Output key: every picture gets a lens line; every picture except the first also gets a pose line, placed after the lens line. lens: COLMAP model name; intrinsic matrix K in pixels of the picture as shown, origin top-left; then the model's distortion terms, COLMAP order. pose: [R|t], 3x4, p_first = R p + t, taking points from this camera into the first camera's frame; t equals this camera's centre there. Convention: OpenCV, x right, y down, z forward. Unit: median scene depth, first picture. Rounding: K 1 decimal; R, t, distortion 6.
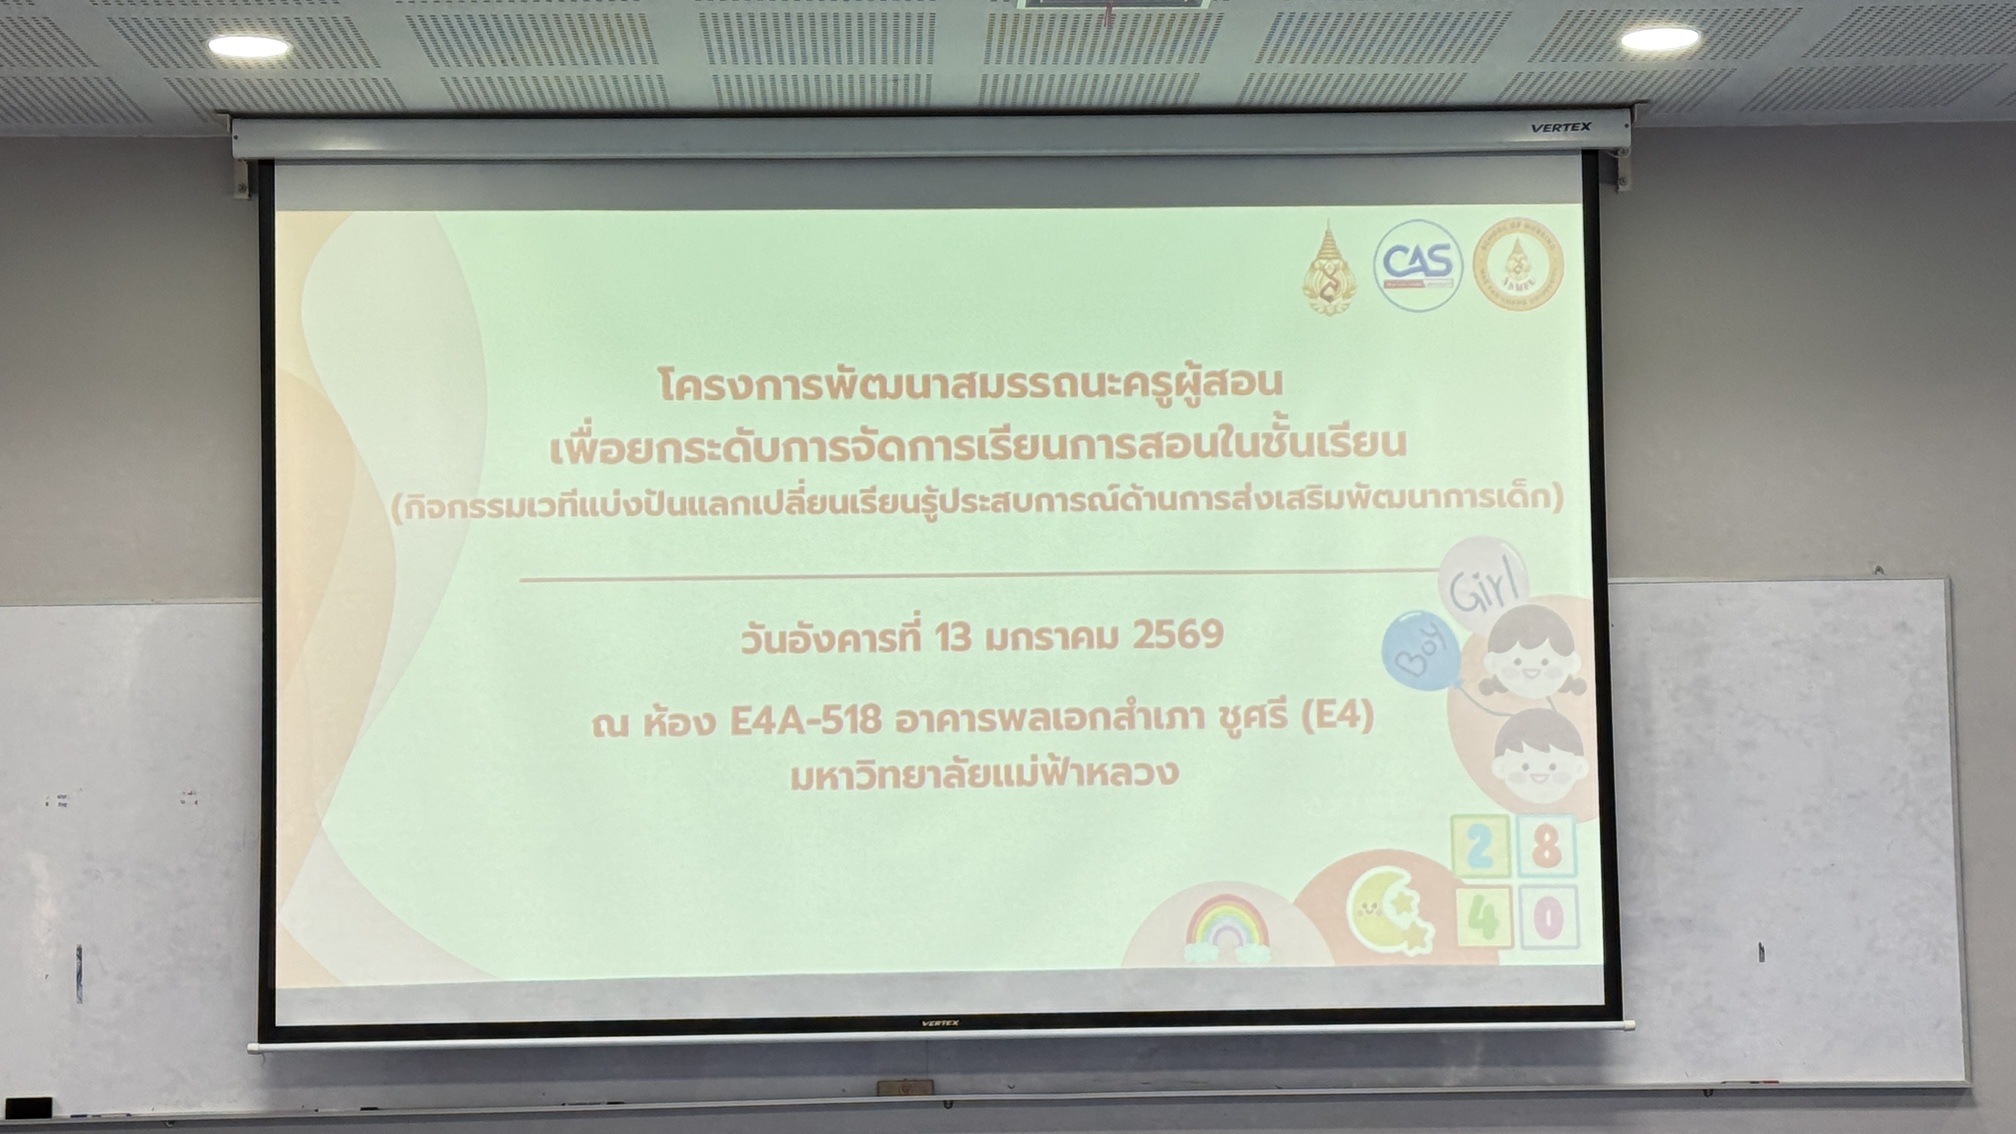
lens RADIAL K [[3764.8, 0, 999.4], [0, 3764.8, 561.5], [0, 0, 1]] dist [0.149020, -0.089680]
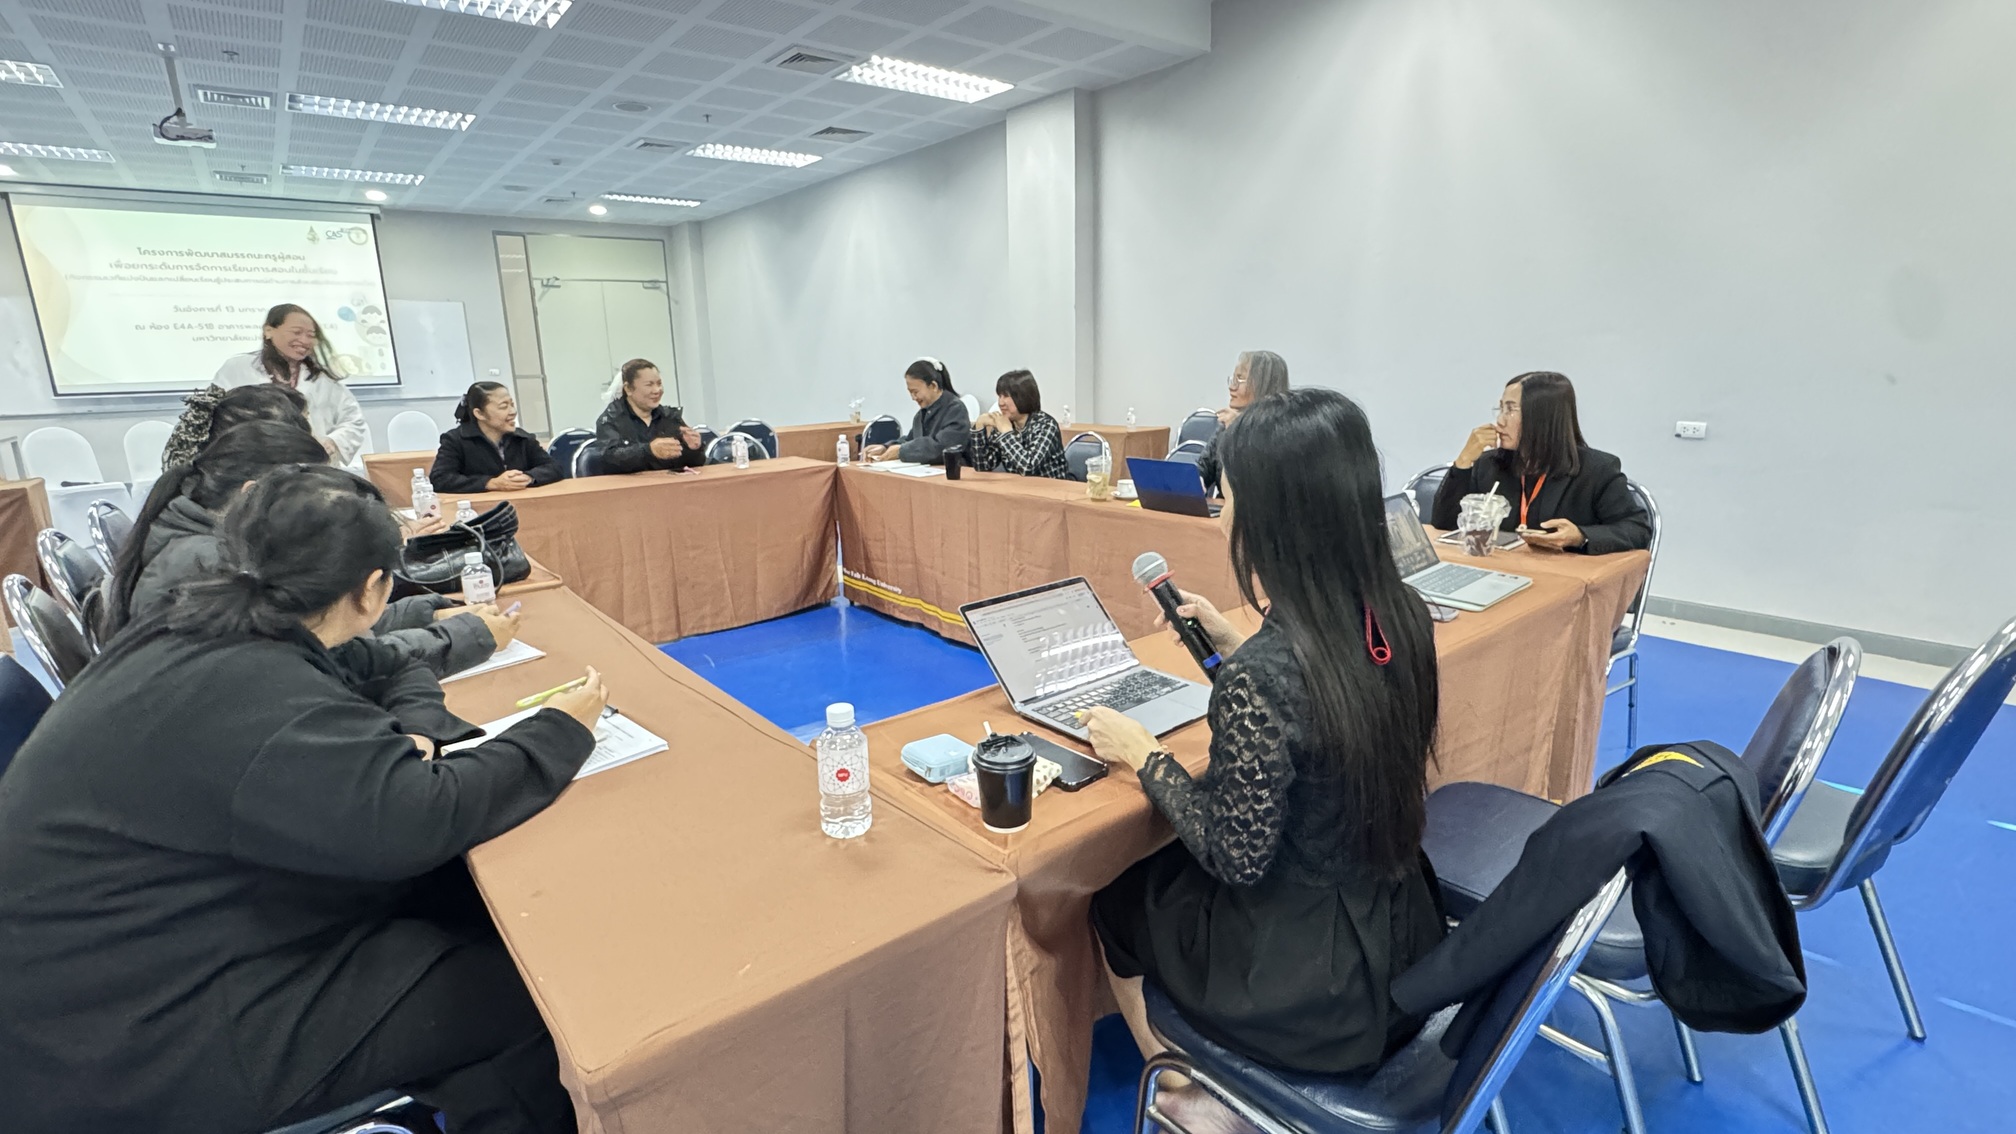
lens RADIAL K [[926.7, 0, 1008.0], [0, 926.7, 567.0], [0, 0, 1]] dist [-0.003227, -0.000820]
pose [[0.807555, -0.135530, 0.574009, 0.069452], [-0.040161, 0.958345, 0.282776, -0.038806], [-0.588424, -0.251410, 0.768473, -0.594255]]
